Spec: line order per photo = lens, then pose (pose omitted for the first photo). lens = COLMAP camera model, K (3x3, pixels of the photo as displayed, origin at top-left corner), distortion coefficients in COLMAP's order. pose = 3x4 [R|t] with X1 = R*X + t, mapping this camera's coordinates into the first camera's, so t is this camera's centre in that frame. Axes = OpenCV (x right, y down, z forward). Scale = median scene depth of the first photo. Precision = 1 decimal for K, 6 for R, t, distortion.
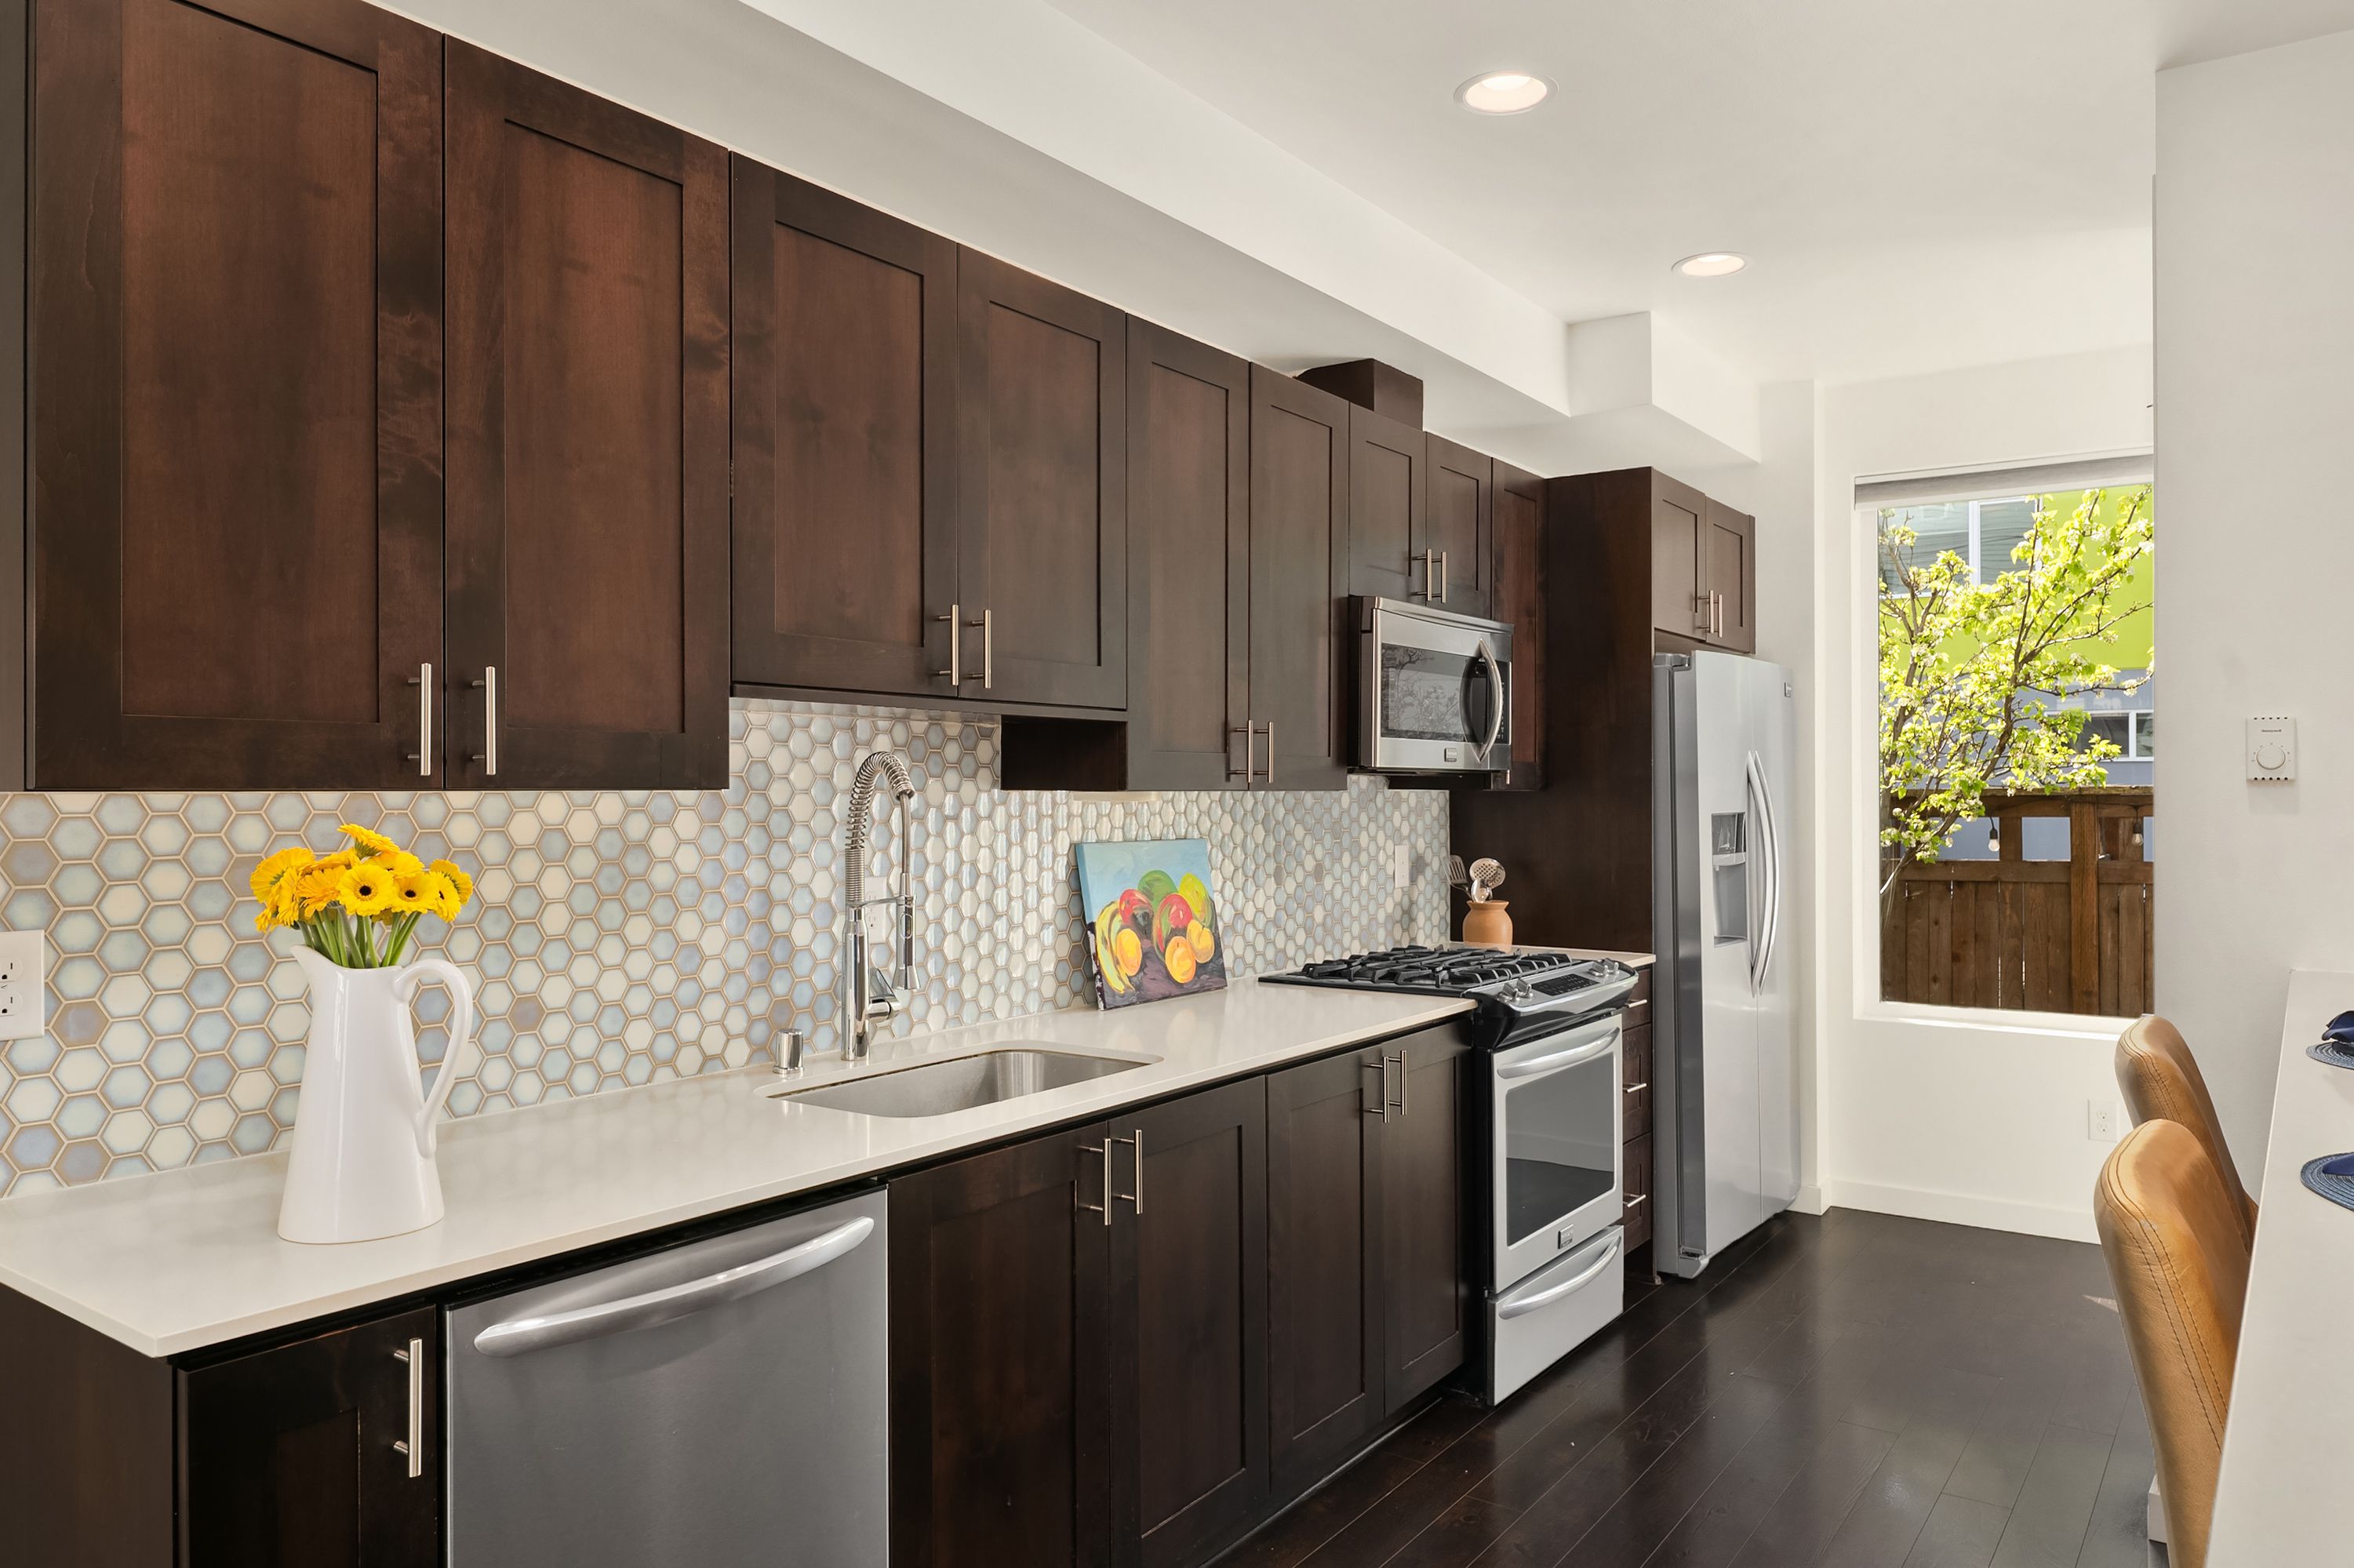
lens RADIAL K [[1569.6, 0, 1197.6], [0, 1569.6, 773.2], [0, 0, 1]] dist [0.000312, 0.003948]
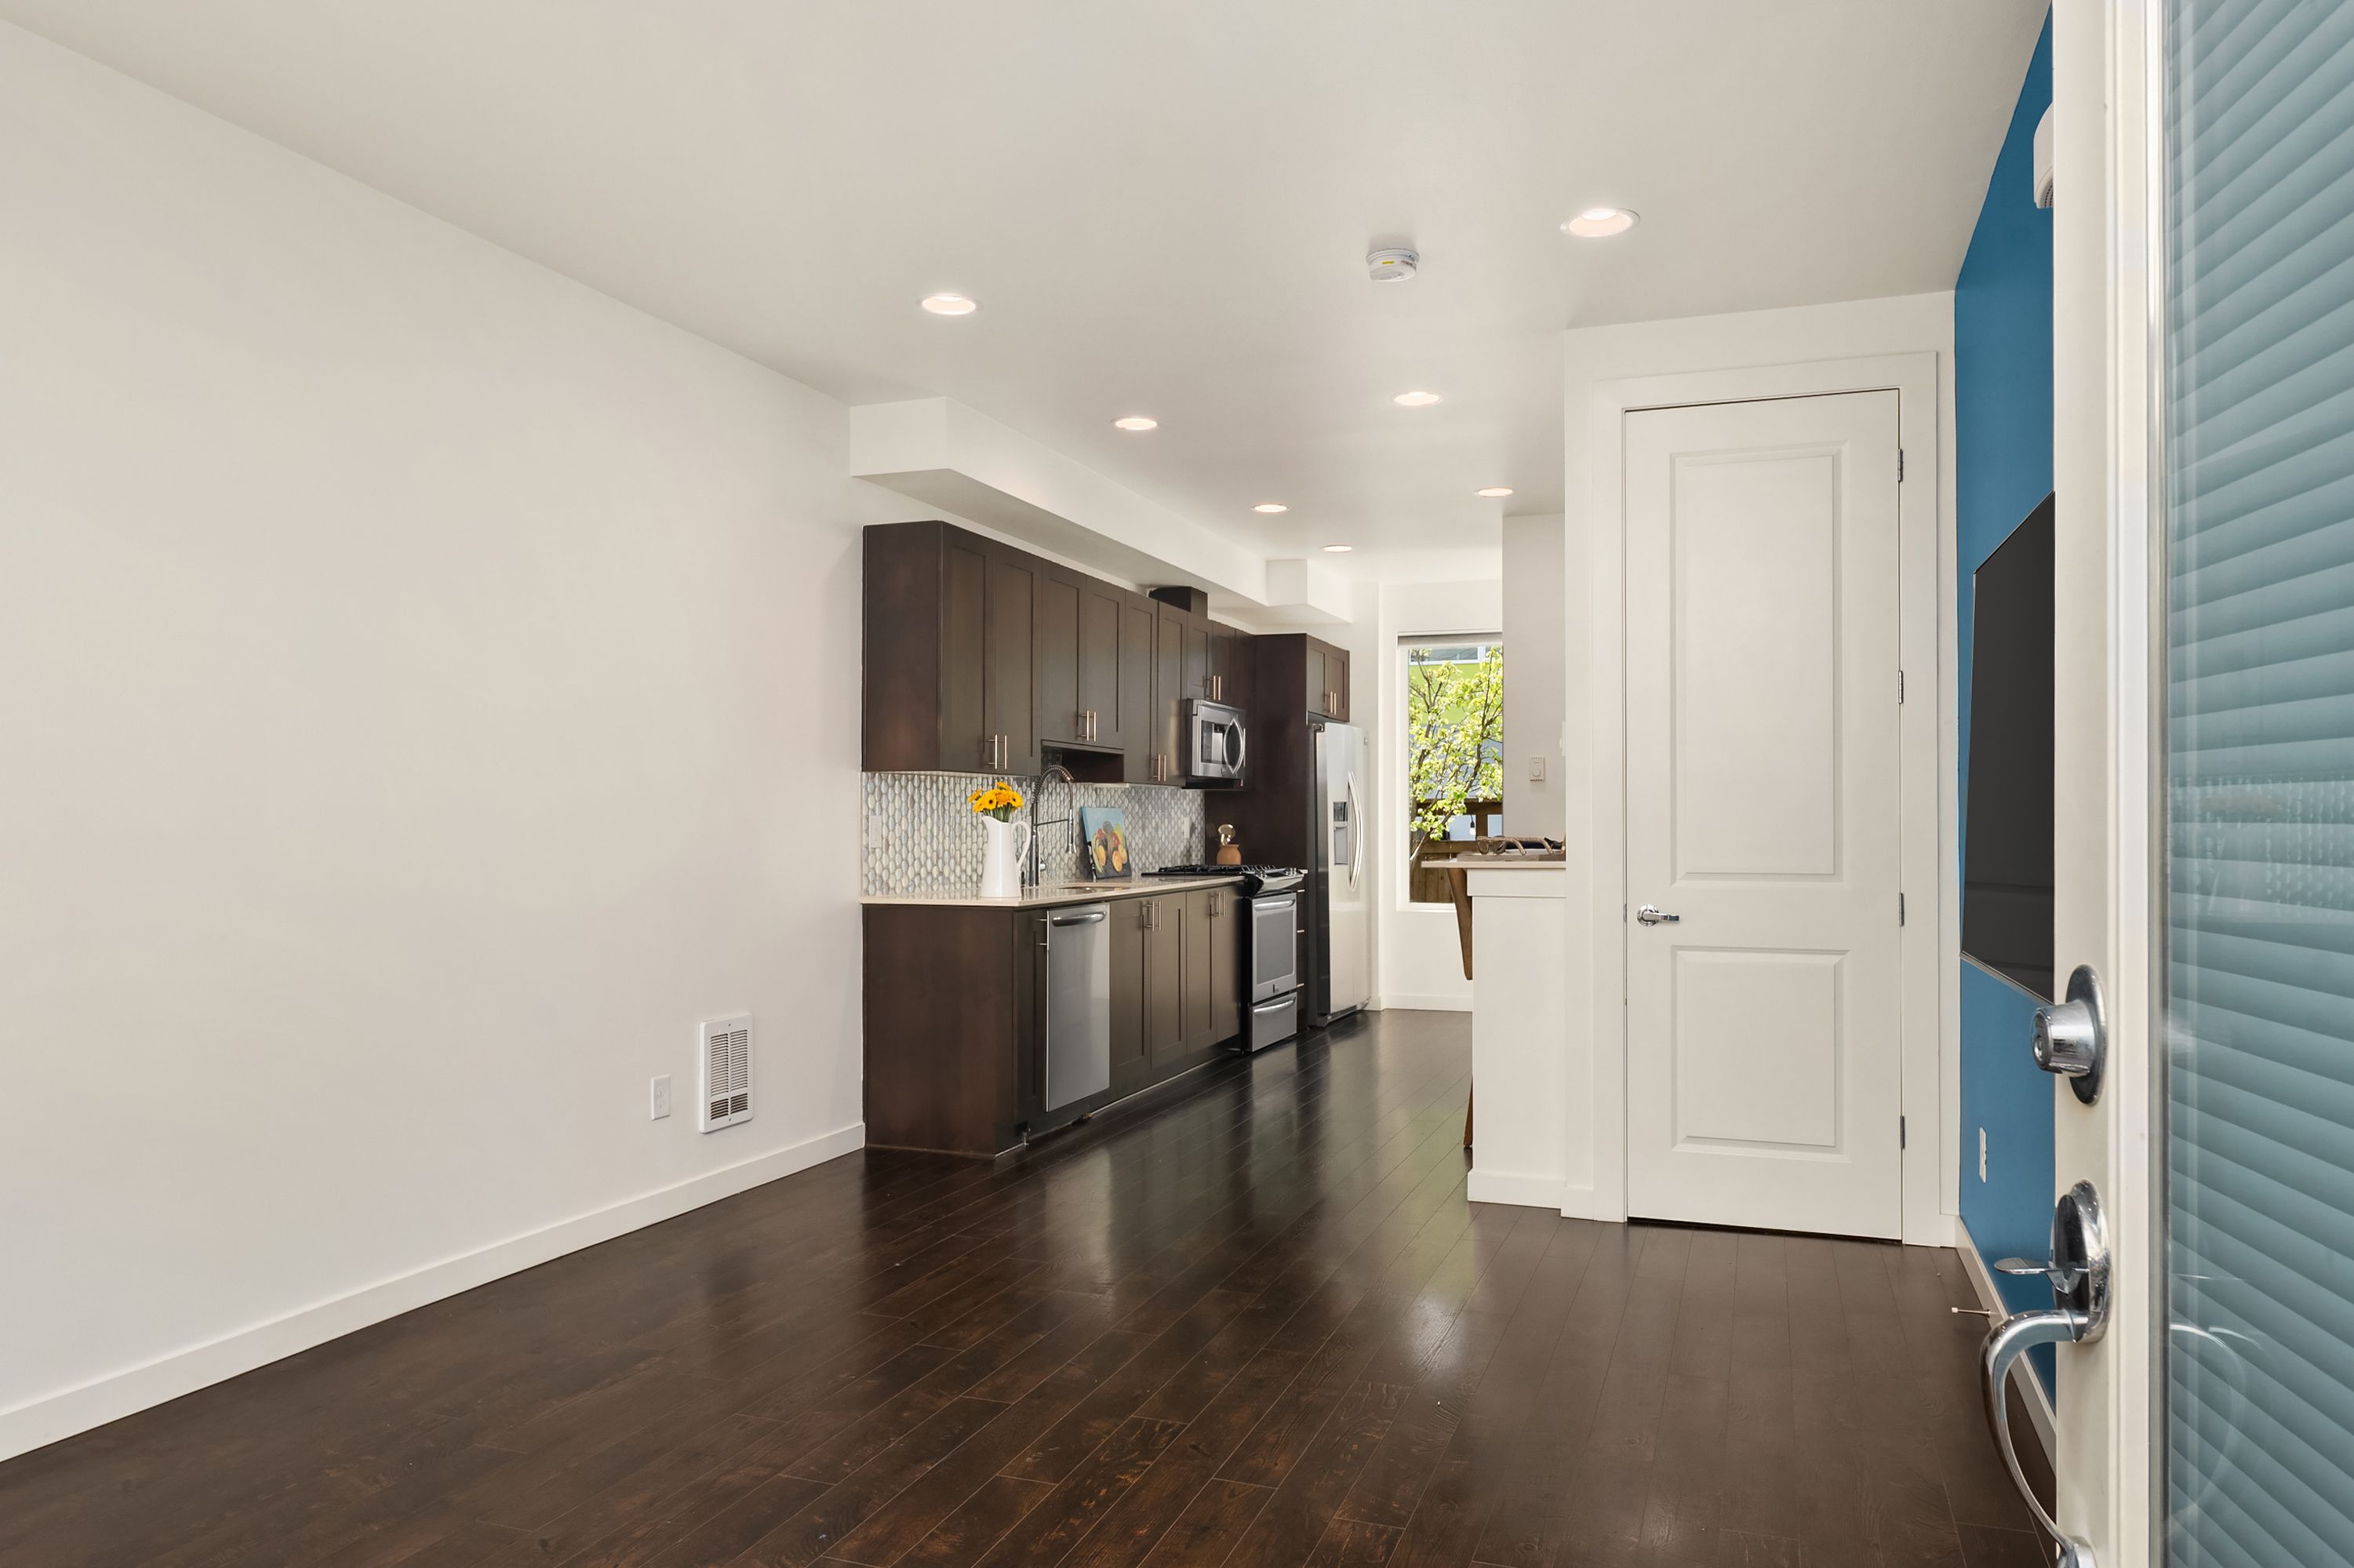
lens RADIAL K [[1569.6, 0, 1187.5], [0, 1569.6, 796.5], [0, 0, 1]] dist [0.000312, 0.003948]
pose [[0.965022, 0.003553, 0.262145, -0.381079], [-0.001877, 0.999976, -0.006643, 0.031648], [-0.262162, 0.005918, 0.965006, -0.899782]]
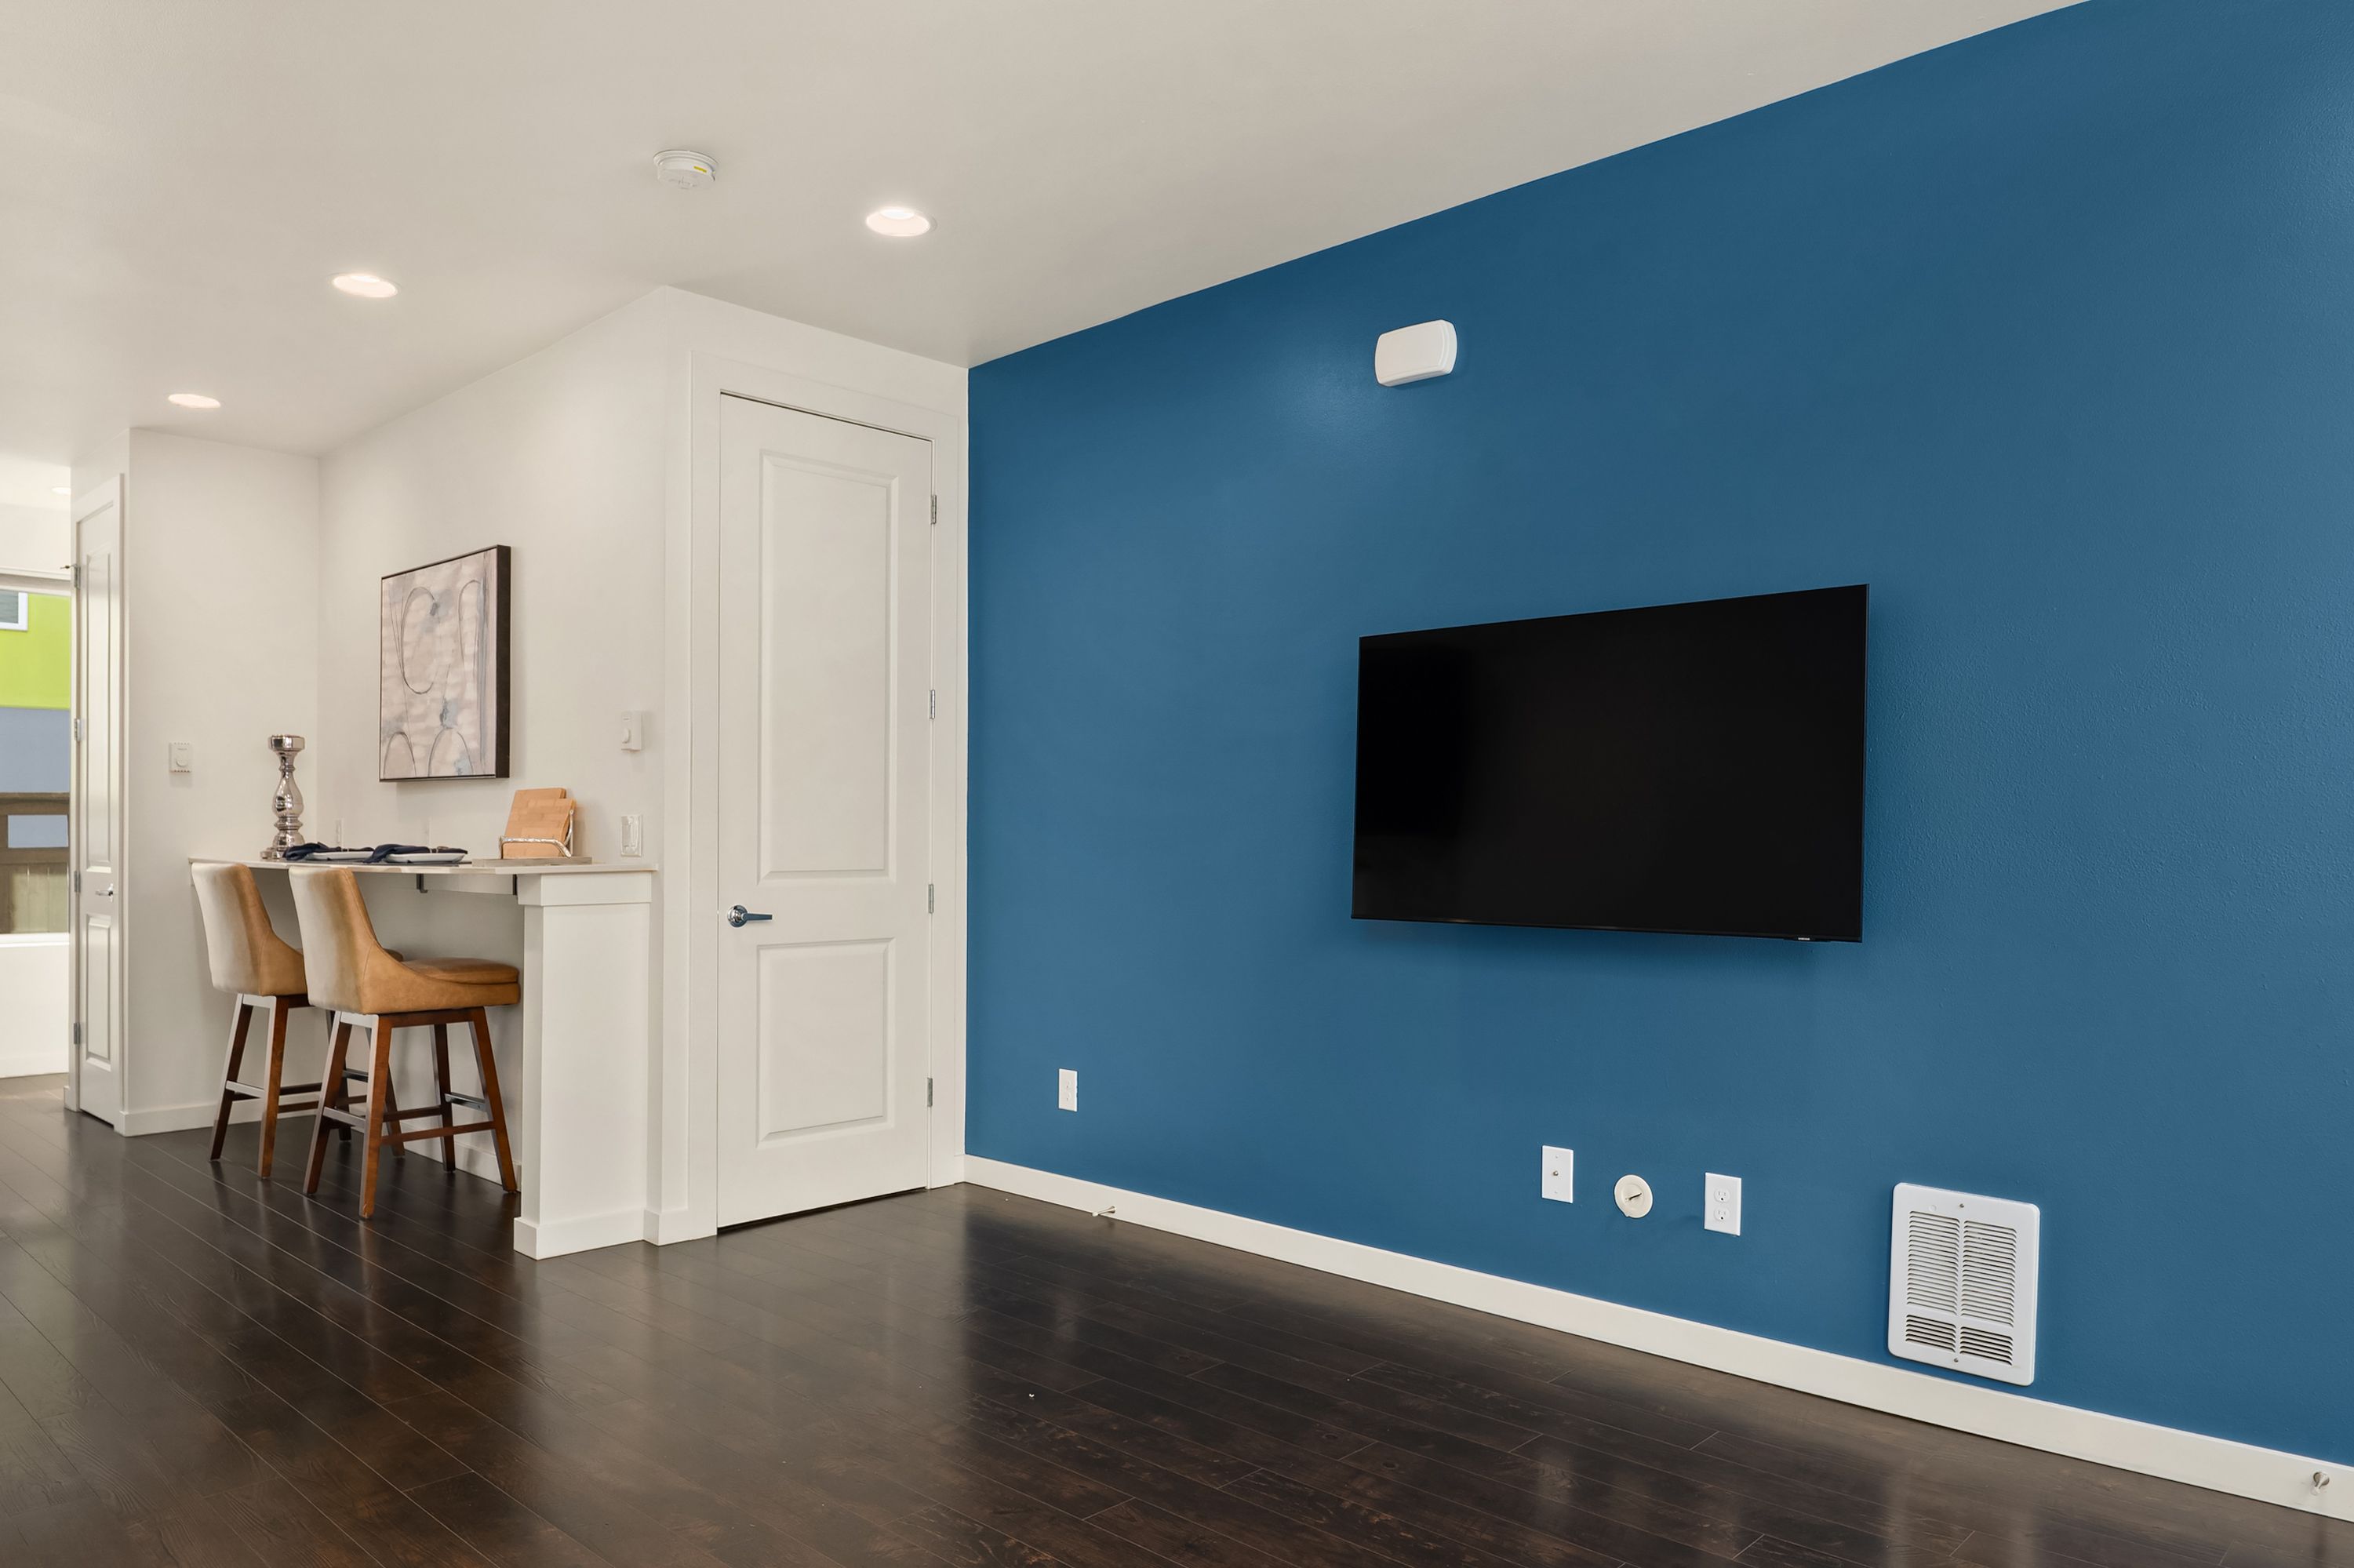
lens RADIAL K [[1569.6, 0, 1181.2], [0, 1569.6, 831.9], [0, 0, 1]] dist [0.000312, 0.003948]
pose [[0.149336, -0.000620, 0.988786, -0.767945], [-0.008836, 0.999959, 0.001961, 0.043151], [-0.988747, -0.009030, 0.149325, -0.426039]]
